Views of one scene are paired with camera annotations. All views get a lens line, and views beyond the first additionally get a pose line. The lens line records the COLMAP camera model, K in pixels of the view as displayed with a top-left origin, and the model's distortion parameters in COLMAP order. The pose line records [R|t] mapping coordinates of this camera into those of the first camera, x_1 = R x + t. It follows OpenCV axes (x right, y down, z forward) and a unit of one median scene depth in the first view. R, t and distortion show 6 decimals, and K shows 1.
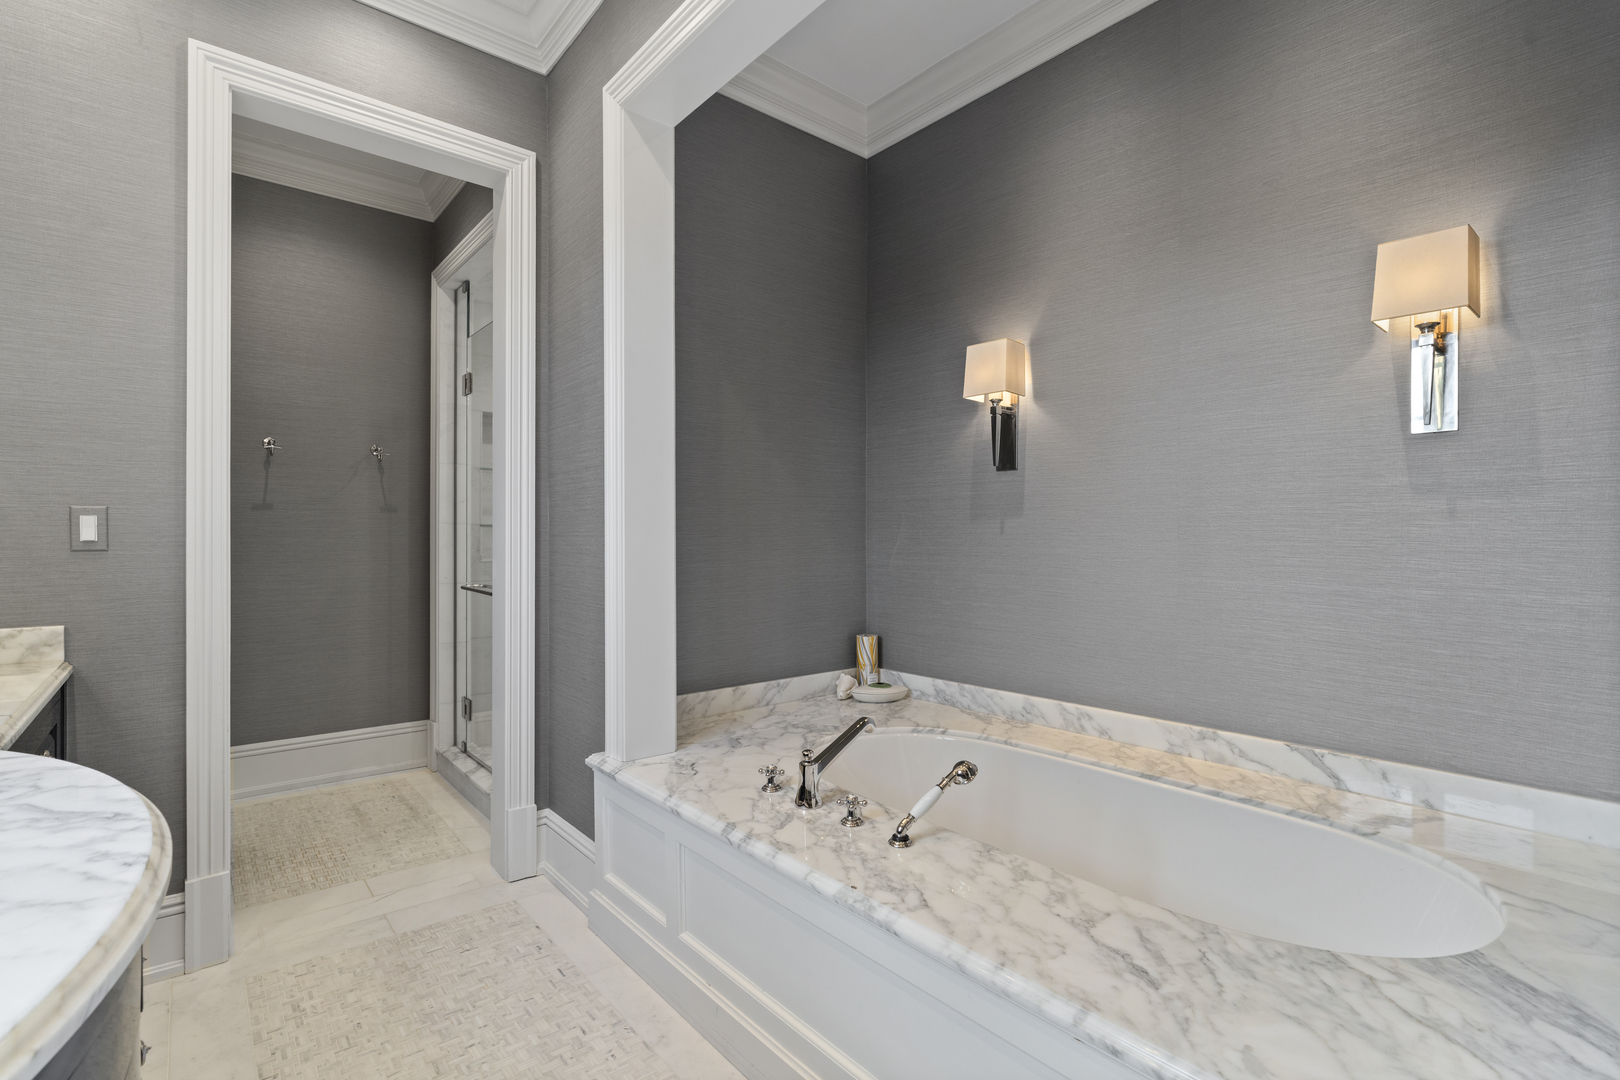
lens RADIAL K [[750.6, 0, 810.2], [0, 750.6, 539.2], [0, 0, 1]] dist [-0.009179, 0.000766]
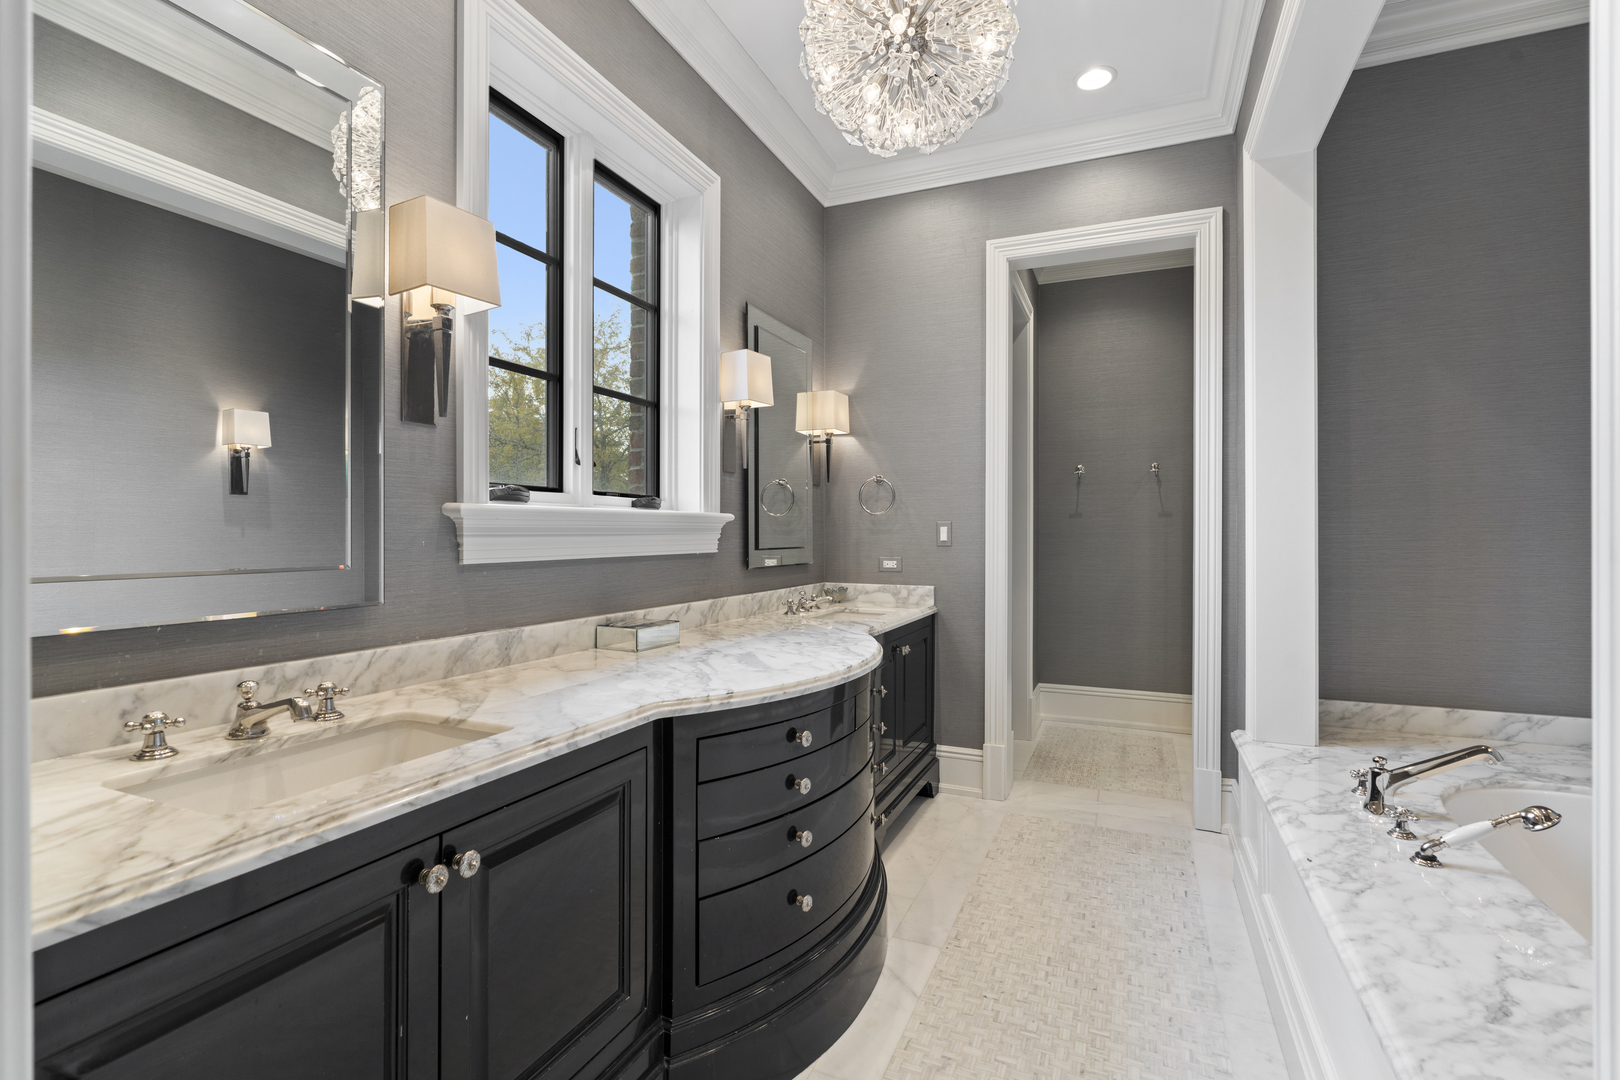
lens RADIAL K [[750.6, 0, 809.8], [0, 750.6, 535.6], [0, 0, 1]] dist [-0.009179, 0.000766]
pose [[0.449269, 0.002580, -0.893393, 0.524519], [-0.003538, 0.999993, 0.001108, -0.011172], [0.893390, 0.002663, 0.449275, -0.118234]]
